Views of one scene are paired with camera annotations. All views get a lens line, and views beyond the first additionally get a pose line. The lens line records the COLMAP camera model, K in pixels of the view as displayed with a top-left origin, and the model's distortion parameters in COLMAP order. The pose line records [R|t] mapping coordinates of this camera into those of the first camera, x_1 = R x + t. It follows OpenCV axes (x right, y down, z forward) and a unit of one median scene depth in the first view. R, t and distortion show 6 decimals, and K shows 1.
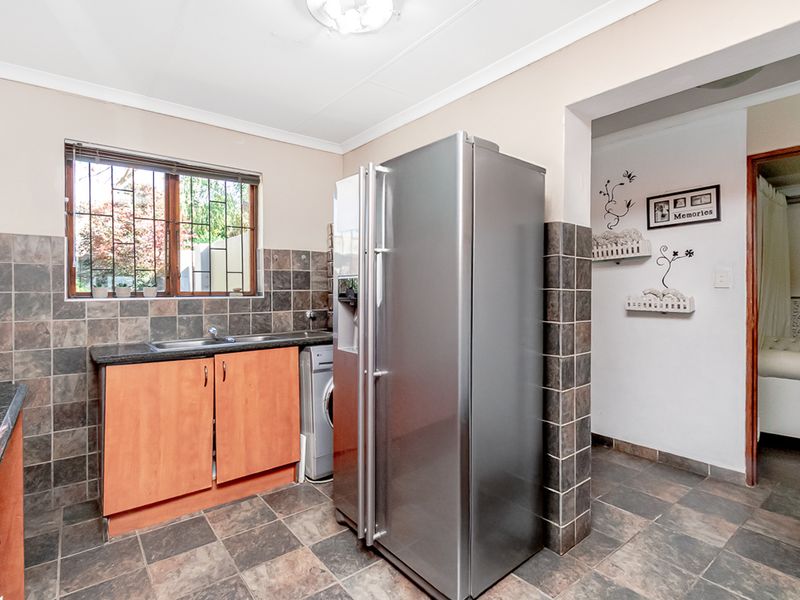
lens RADIAL K [[429.2, 0, 401.4], [0, 429.2, 288.6], [0, 0, 1]] dist [0.005105, -0.000053]
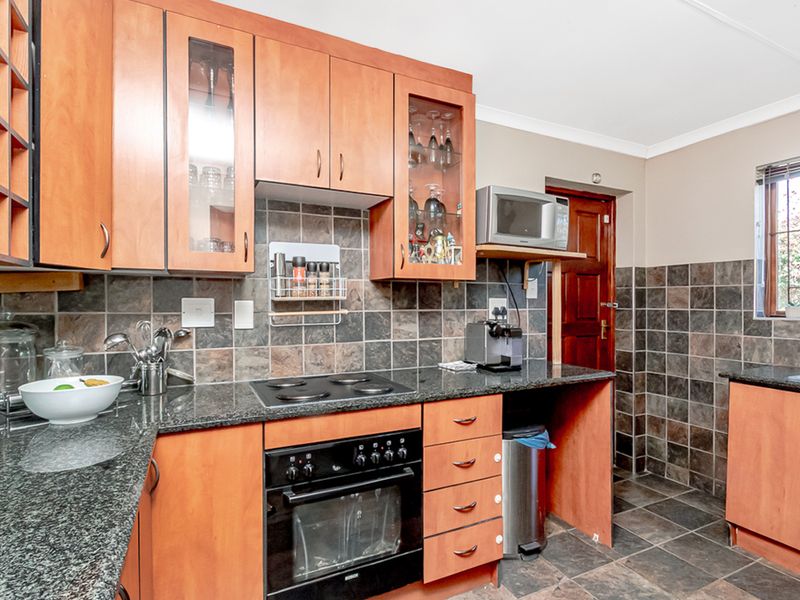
lens RADIAL K [[421.2, 0, 400.6], [0, 421.2, 306.0], [0, 0, 1]] dist [-0.000470, -0.000399]
pose [[-0.214362, 0.009870, -0.976704, 0.442990], [-0.001791, 0.999943, 0.010498, -0.013461], [0.976753, 0.004000, -0.214332, 0.378043]]
